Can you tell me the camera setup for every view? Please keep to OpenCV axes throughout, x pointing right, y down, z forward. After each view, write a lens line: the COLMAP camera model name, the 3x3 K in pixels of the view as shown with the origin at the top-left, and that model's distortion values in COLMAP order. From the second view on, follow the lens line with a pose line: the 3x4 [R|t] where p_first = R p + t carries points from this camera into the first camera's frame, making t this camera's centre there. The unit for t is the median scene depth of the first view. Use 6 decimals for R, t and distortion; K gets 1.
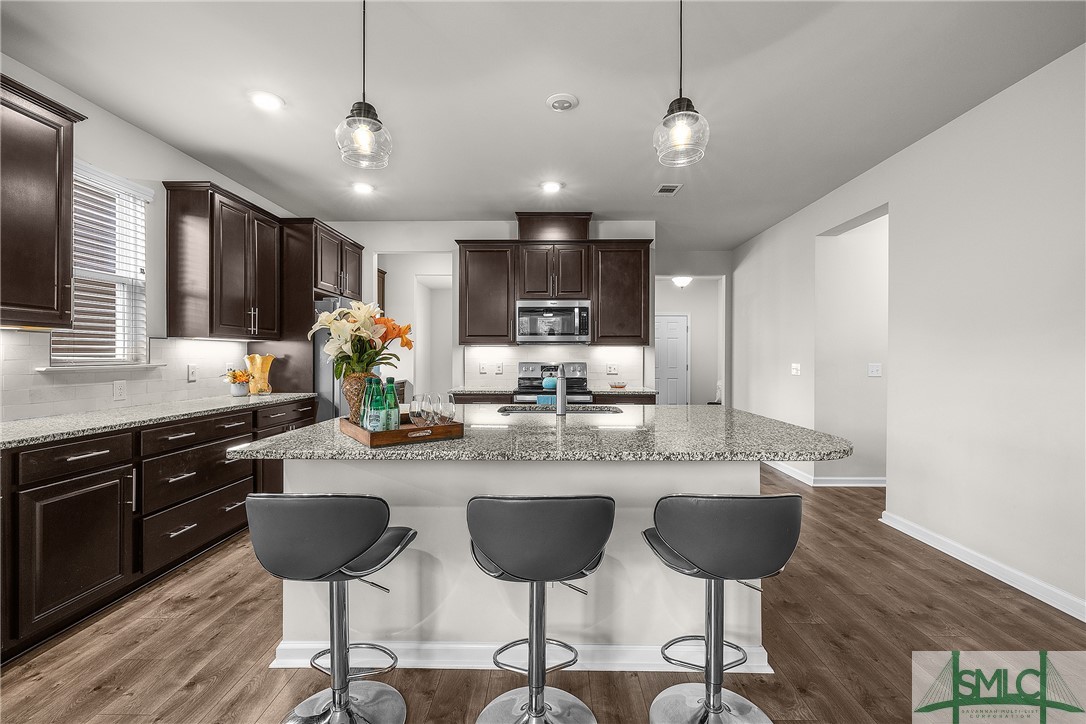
lens RADIAL K [[463.2, 0, 546.0], [0, 463.2, 357.9], [0, 0, 1]] dist [0.004306, -0.000481]
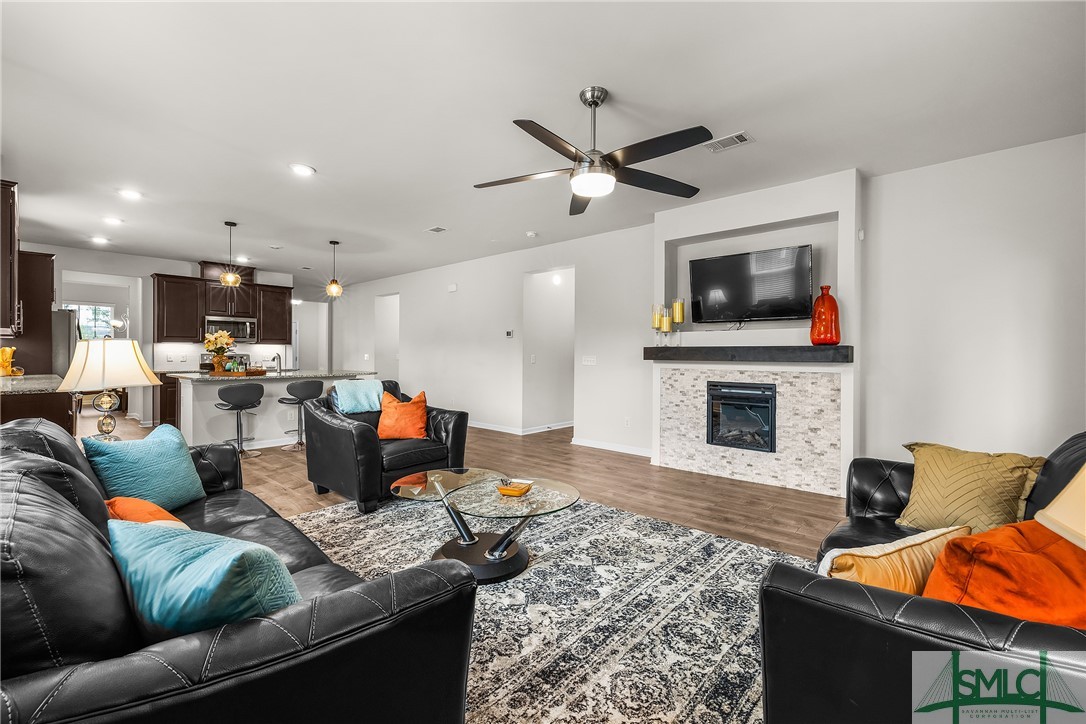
lens RADIAL K [[463.2, 0, 546.3], [0, 463.2, 354.2], [0, 0, 1]] dist [0.004306, -0.000481]
pose [[0.643264, -0.003961, 0.765634, -0.553596], [0.001340, 0.999991, 0.004048, 0.006406], [-0.765643, -0.001578, 0.643263, -0.995154]]
